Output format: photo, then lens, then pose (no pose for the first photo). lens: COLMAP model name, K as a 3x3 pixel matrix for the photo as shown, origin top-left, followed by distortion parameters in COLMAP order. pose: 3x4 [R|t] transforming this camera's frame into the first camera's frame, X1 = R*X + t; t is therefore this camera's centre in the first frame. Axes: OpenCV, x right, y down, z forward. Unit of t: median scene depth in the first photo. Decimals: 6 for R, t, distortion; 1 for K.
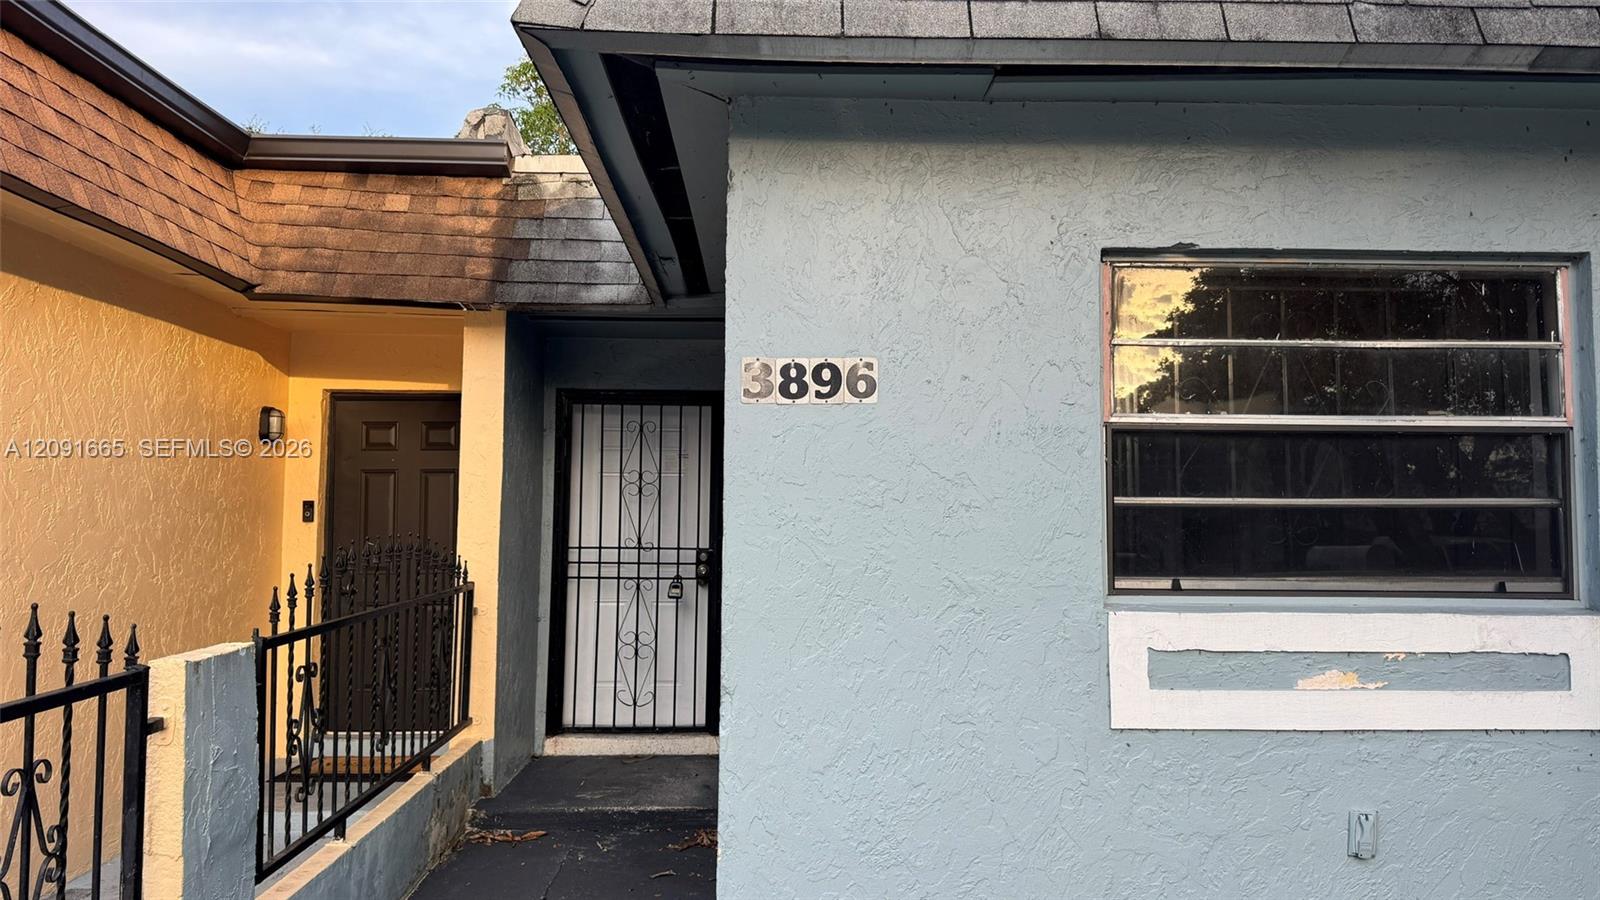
lens RADIAL K [[1071.0, 0, 801.3], [0, 1071.0, 447.8], [0, 0, 1]] dist [0.064174, -0.068221]
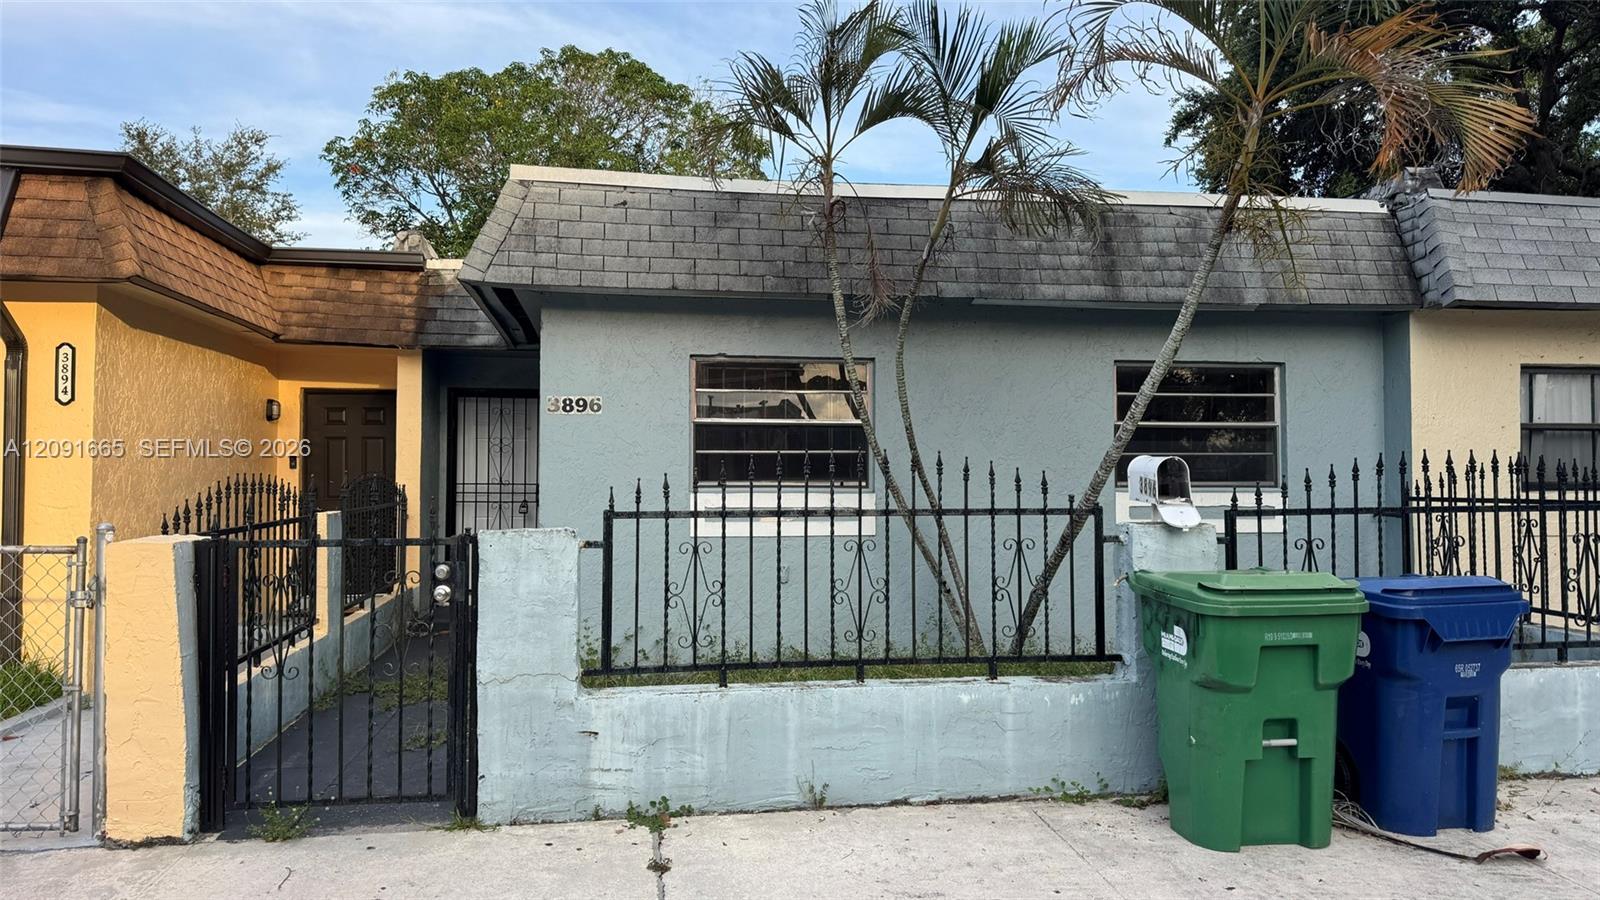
lens RADIAL K [[1071.0, 0, 802.4], [0, 1071.0, 450.4], [0, 0, 1]] dist [0.064174, -0.068221]
pose [[0.991299, -0.001576, 0.131624, 0.114037], [-0.003646, 0.999216, 0.039424, -0.031836], [-0.131582, -0.039561, 0.990516, -0.872070]]
